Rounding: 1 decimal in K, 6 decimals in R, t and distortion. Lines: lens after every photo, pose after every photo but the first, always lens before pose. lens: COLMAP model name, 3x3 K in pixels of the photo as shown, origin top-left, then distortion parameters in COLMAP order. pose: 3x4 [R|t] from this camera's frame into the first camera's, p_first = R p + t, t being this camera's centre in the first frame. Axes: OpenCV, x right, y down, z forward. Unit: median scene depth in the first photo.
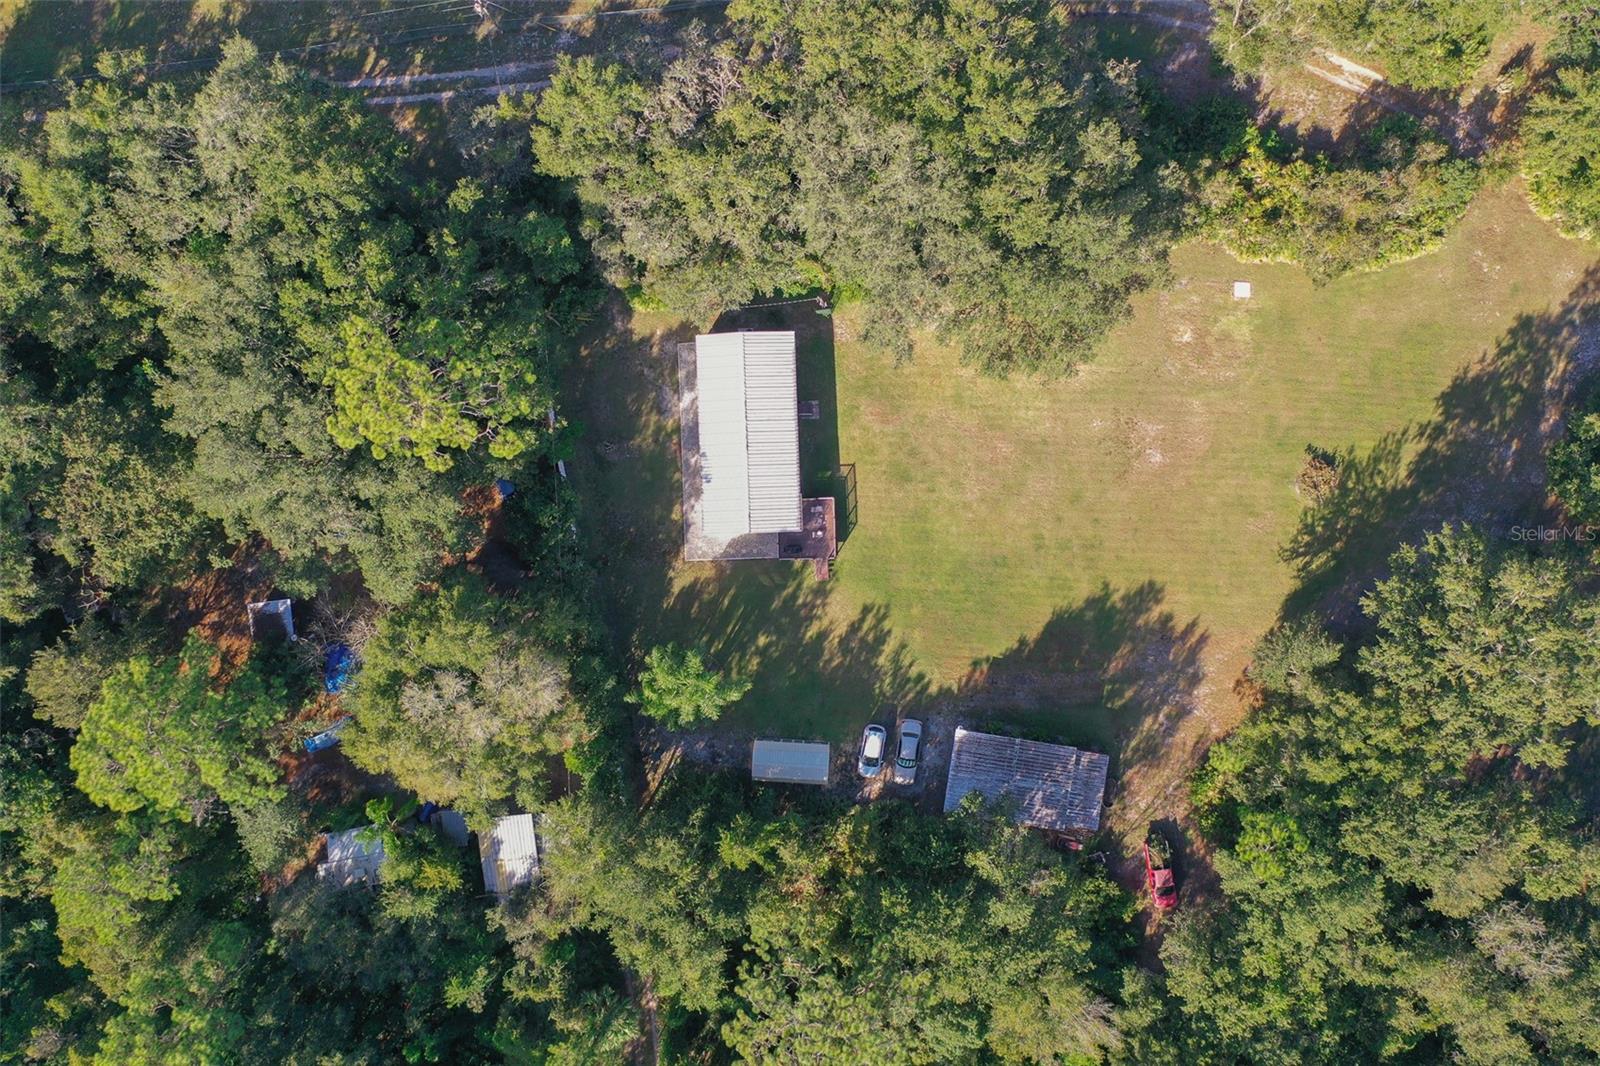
lens RADIAL K [[1256.6, 0, 791.0], [0, 1256.6, 536.9], [0, 0, 1]] dist [0.003736, -0.000883]
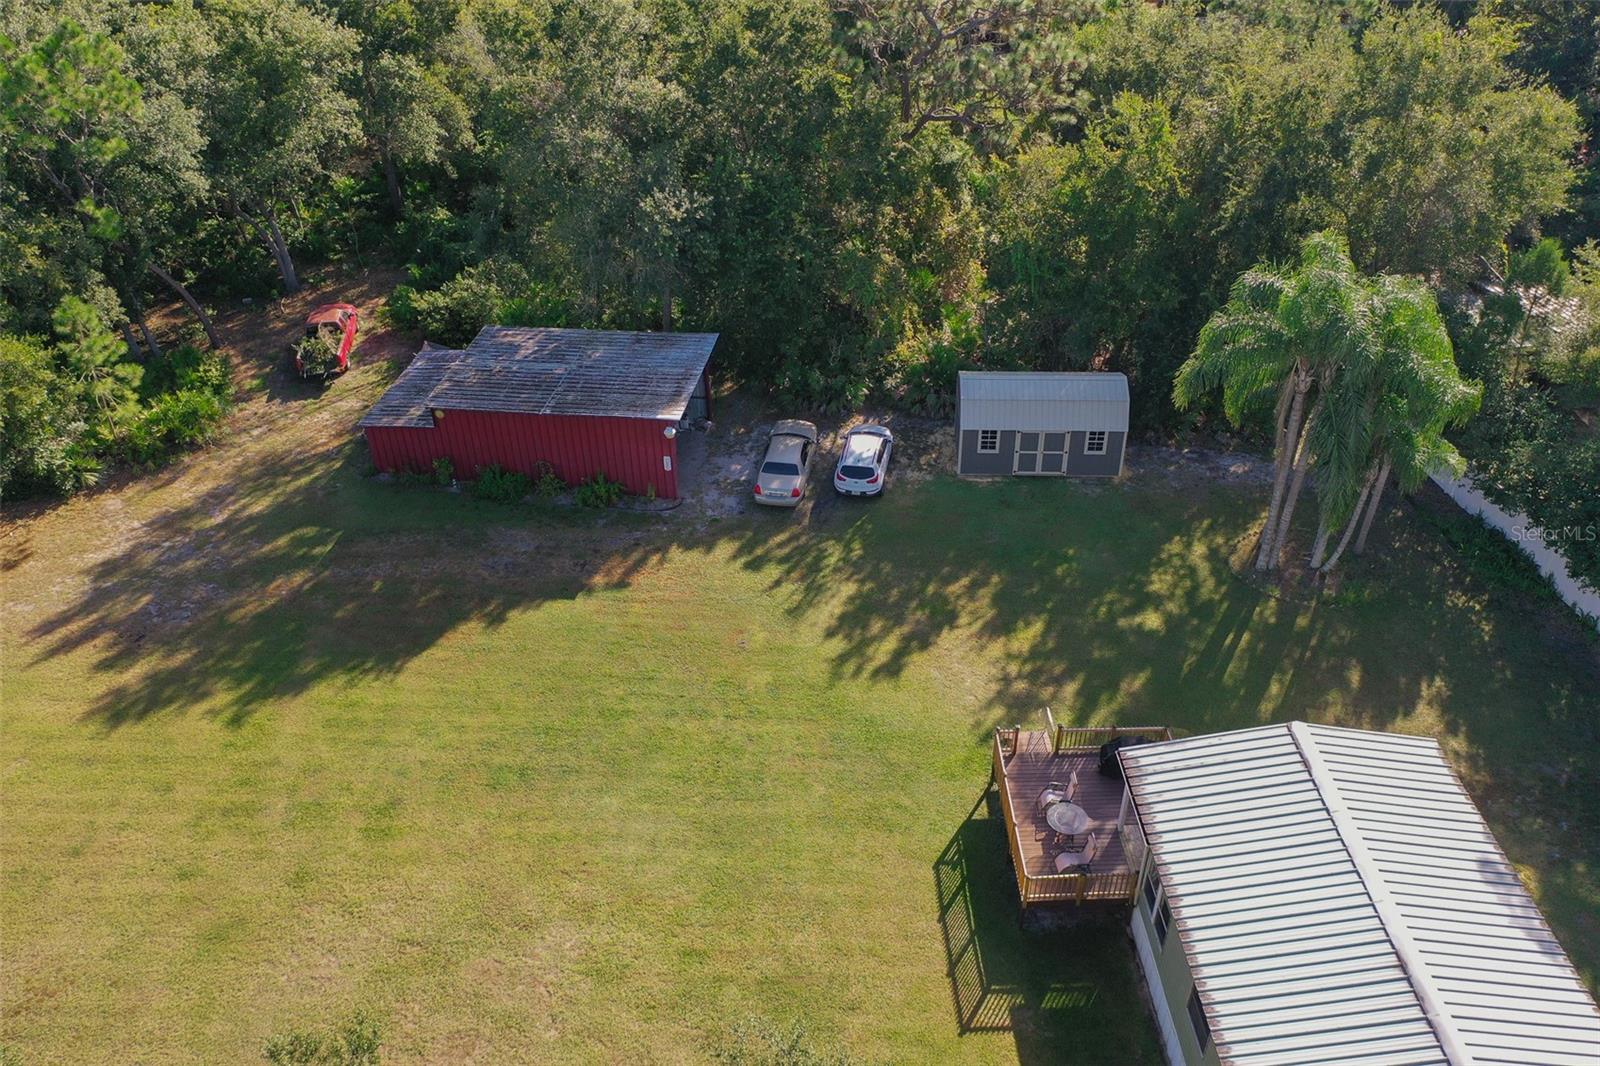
lens RADIAL K [[1256.6, 0, 807.7], [0, 1256.6, 529.8], [0, 0, 1]] dist [0.003736, -0.000883]
pose [[-0.999111, 0.030207, 0.029405, 0.073142], [0.006472, -0.579355, 0.815050, -0.226222], [0.041656, 0.814515, 0.578644, 0.753801]]
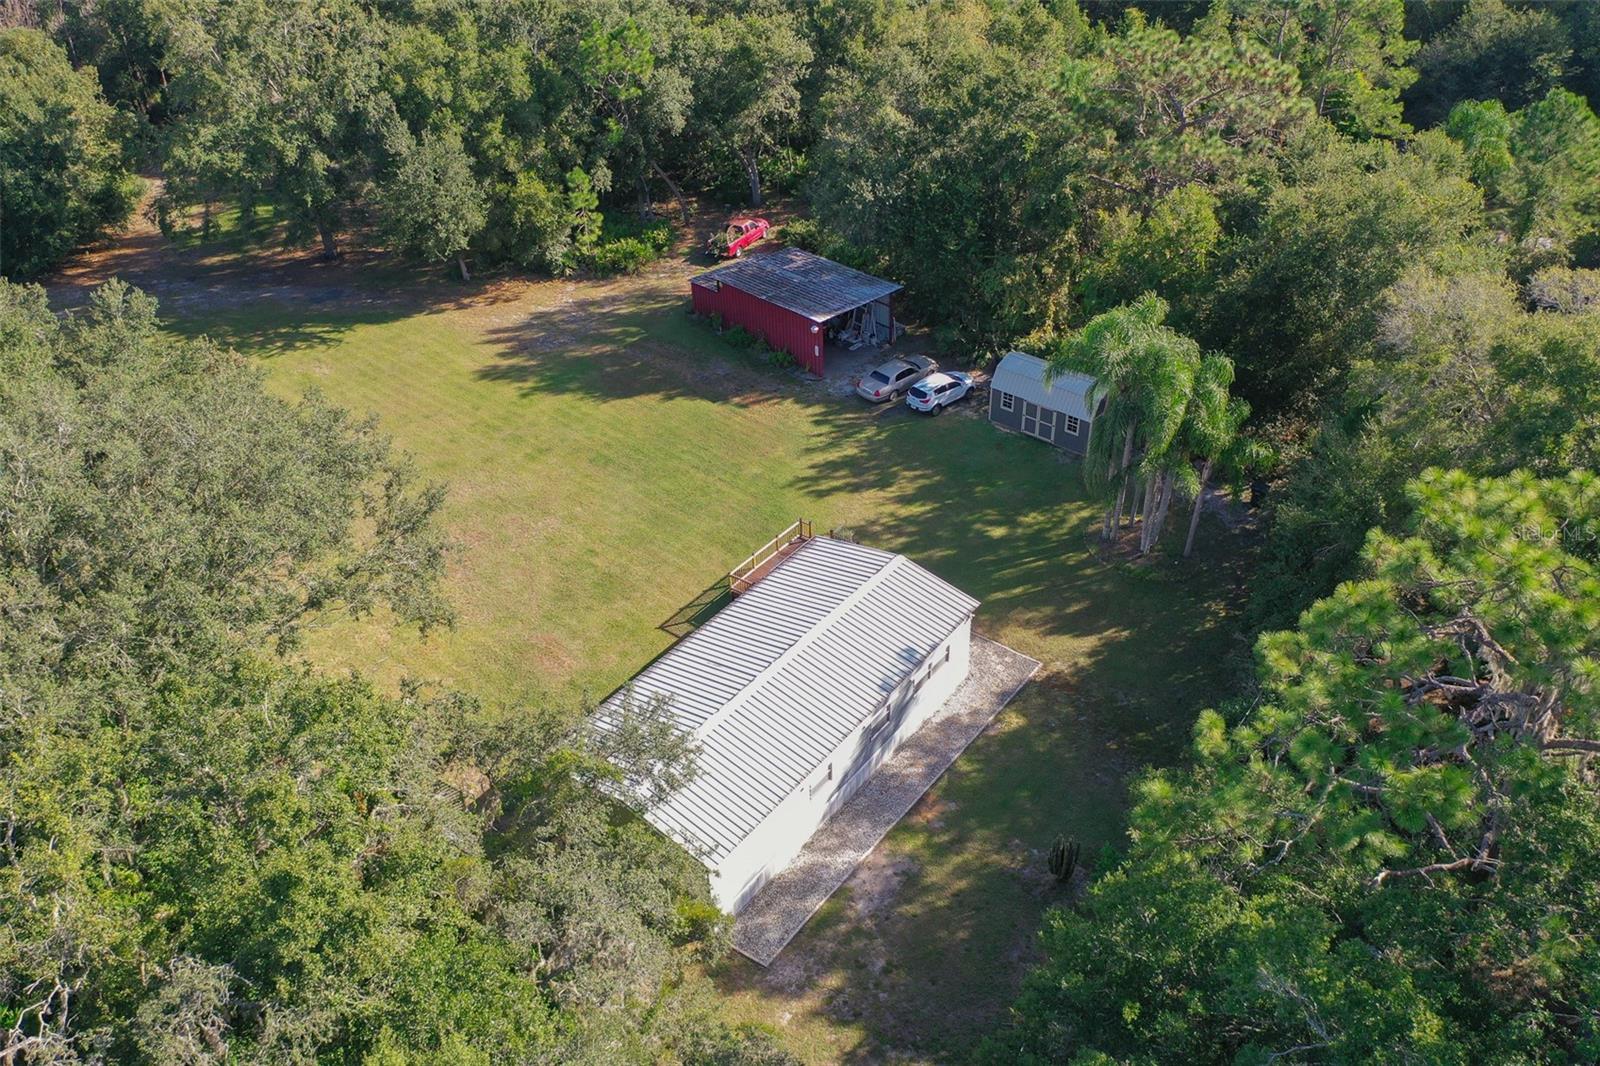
lens RADIAL K [[1256.6, 0, 823.7], [0, 1256.6, 528.5], [0, 0, 1]] dist [0.003736, -0.000883]
pose [[-0.781196, -0.317444, 0.537551, -0.268829], [0.623155, -0.448312, 0.640854, -0.332785], [0.037555, 0.835611, 0.548037, 0.694179]]
